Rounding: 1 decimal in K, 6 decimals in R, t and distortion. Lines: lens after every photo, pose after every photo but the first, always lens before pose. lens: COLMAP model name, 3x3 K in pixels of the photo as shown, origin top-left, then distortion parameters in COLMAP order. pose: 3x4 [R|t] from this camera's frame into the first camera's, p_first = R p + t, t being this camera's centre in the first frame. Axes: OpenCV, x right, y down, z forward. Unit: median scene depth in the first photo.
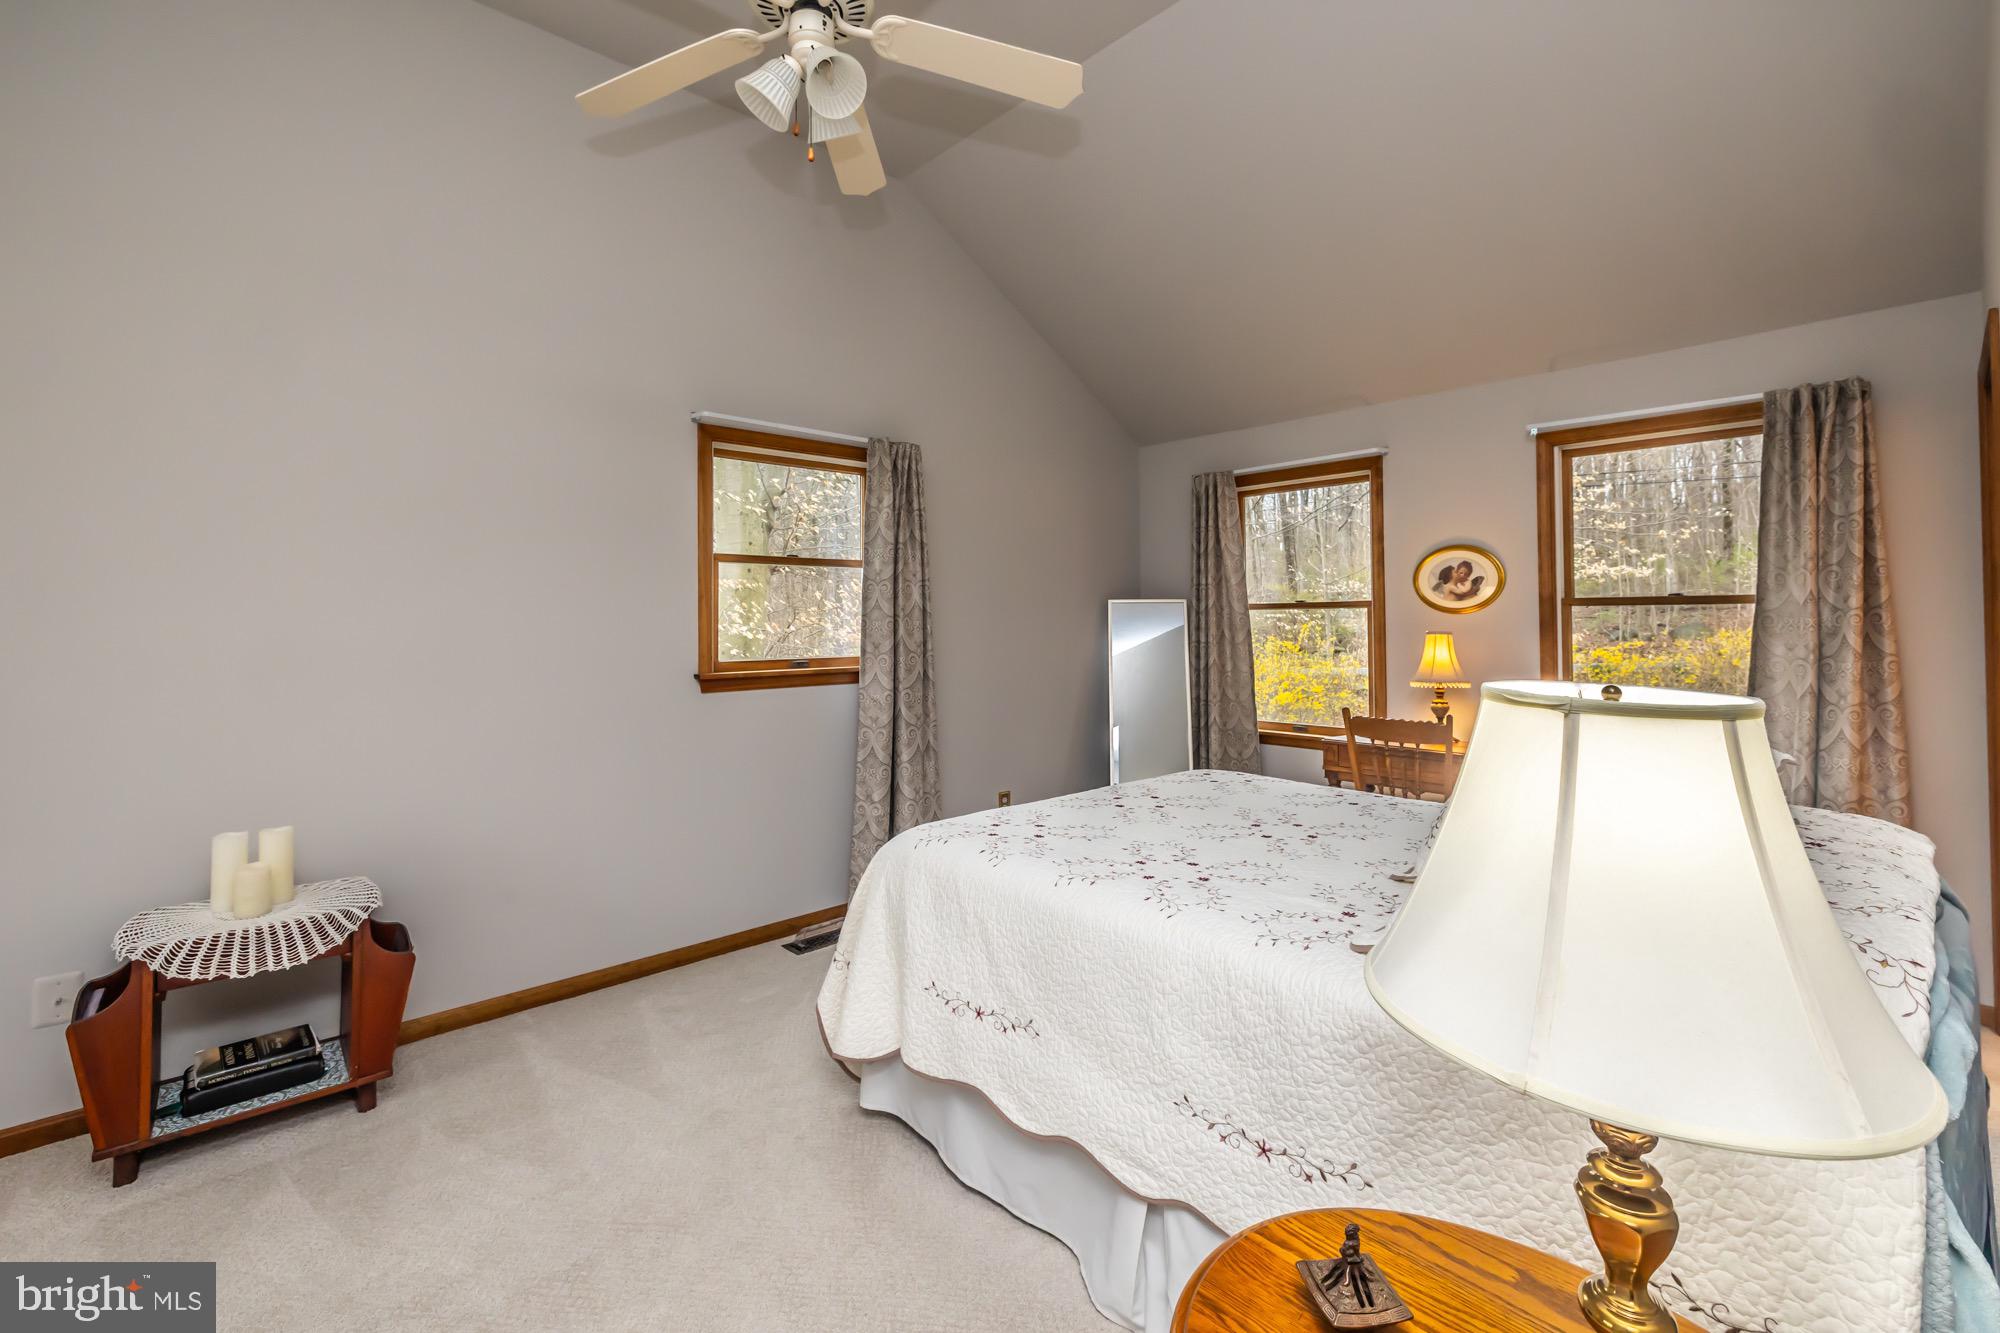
lens RADIAL K [[857.2, 0, 984.3], [0, 857.2, 608.5], [0, 0, 1]] dist [-0.004358, 0.000628]
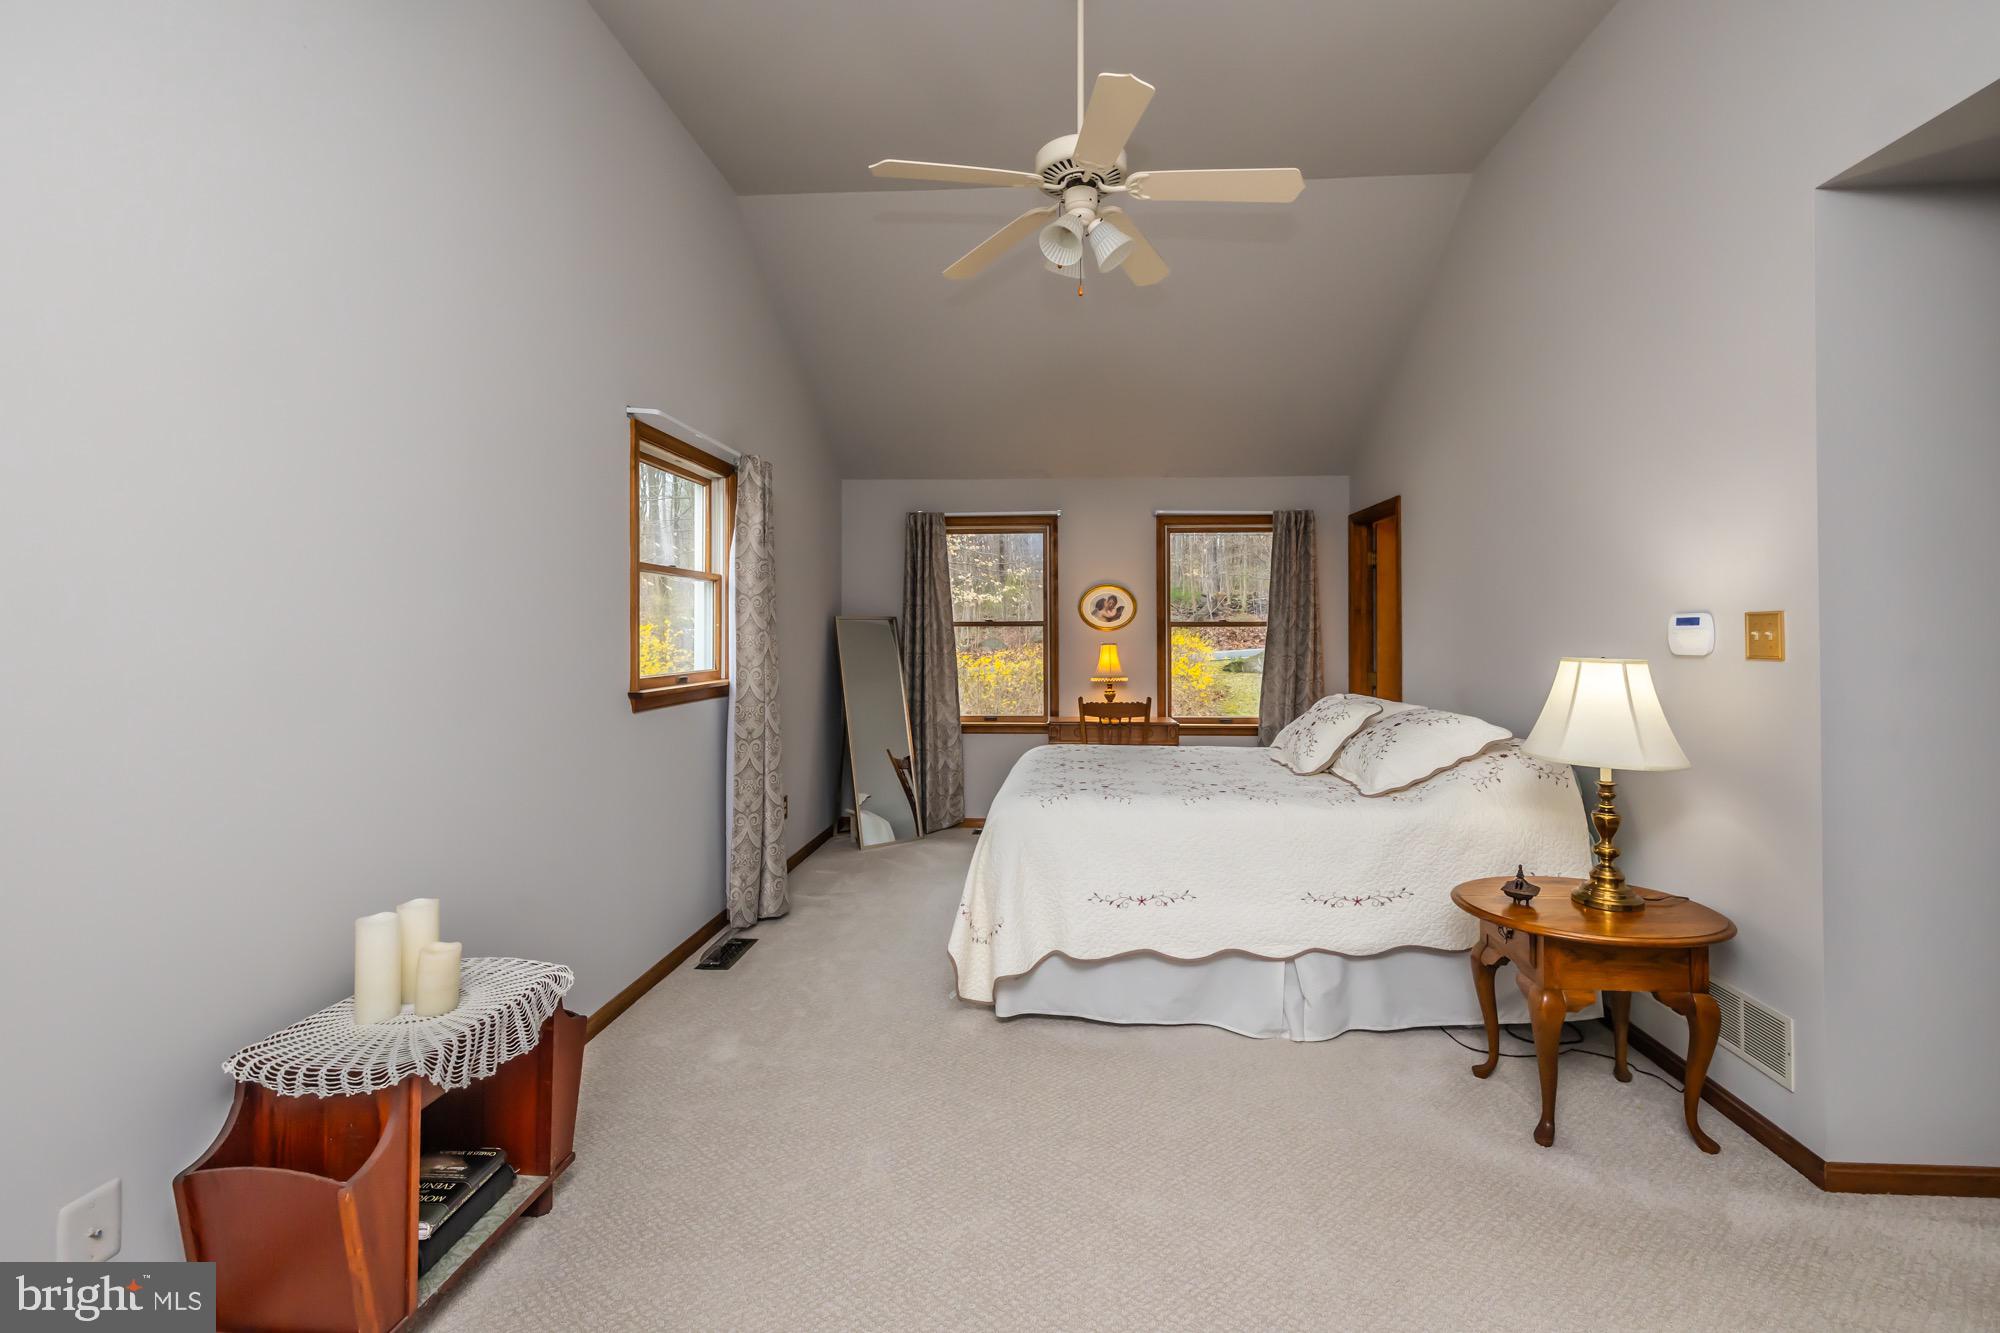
lens RADIAL K [[857.2, 0, 1036.8], [0, 857.2, 627.4], [0, 0, 1]] dist [-0.004358, 0.000628]
pose [[0.716686, 0.008737, 0.697342, -0.566722], [-0.012295, 0.999924, 0.000109, 0.001259], [-0.697288, -0.008652, 0.716739, 0.033667]]
